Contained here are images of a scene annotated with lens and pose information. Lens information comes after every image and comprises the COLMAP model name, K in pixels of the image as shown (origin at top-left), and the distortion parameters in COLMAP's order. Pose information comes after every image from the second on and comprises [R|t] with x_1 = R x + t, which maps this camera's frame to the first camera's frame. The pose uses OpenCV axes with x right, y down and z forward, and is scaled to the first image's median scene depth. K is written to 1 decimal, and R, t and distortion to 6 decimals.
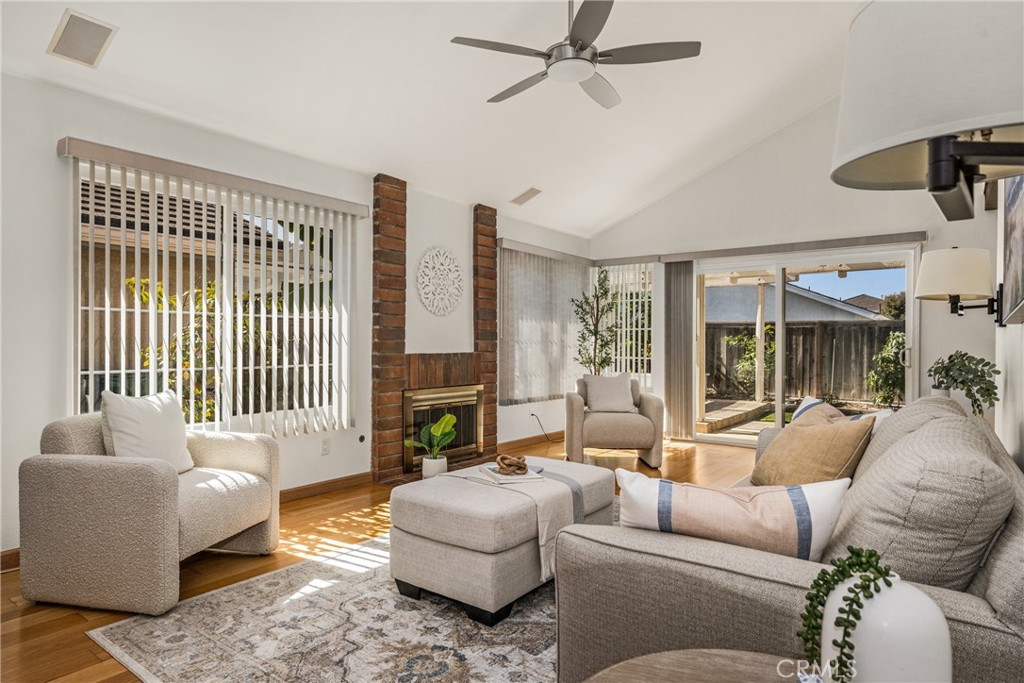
lens RADIAL K [[593.5, 0, 522.1], [0, 593.5, 339.4], [0, 0, 1]] dist [0.001985, 0.001852]
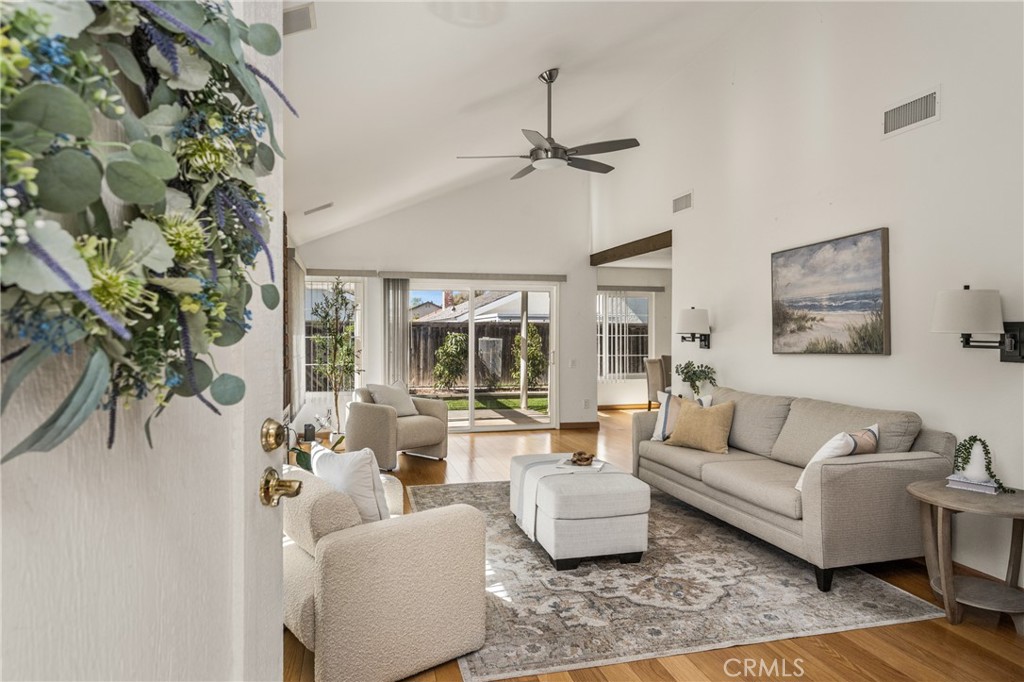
lens RADIAL K [[593.5, 0, 521.6], [0, 593.5, 326.8], [0, 0, 1]] dist [0.001985, 0.001852]
pose [[0.635753, 0.003191, 0.771886, -0.694888], [-0.002536, 0.999995, -0.002046, -0.054866], [-0.771888, -0.000657, 0.635758, 0.133837]]
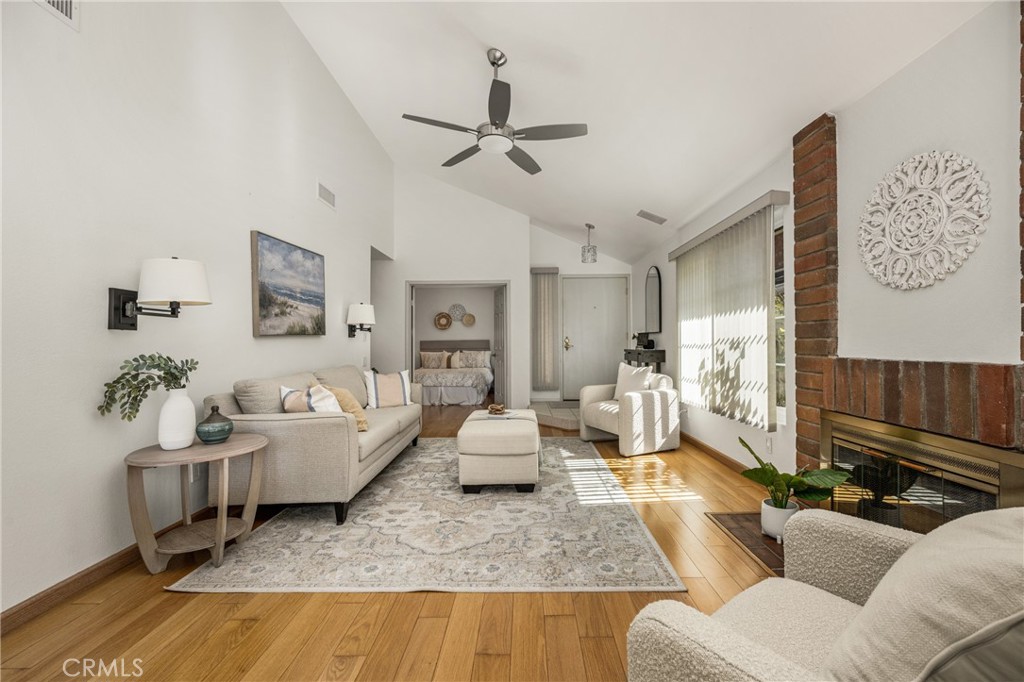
lens RADIAL K [[417.6, 0, 527.2], [0, 417.6, 340.6], [0, 0, 1]] dist [-0.000893, 0.001581]
pose [[-0.814460, -0.009421, -0.580143, 0.398058], [0.004564, 0.999733, -0.022643, 0.014027], [0.580201, -0.021090, -0.814200, 1.264227]]
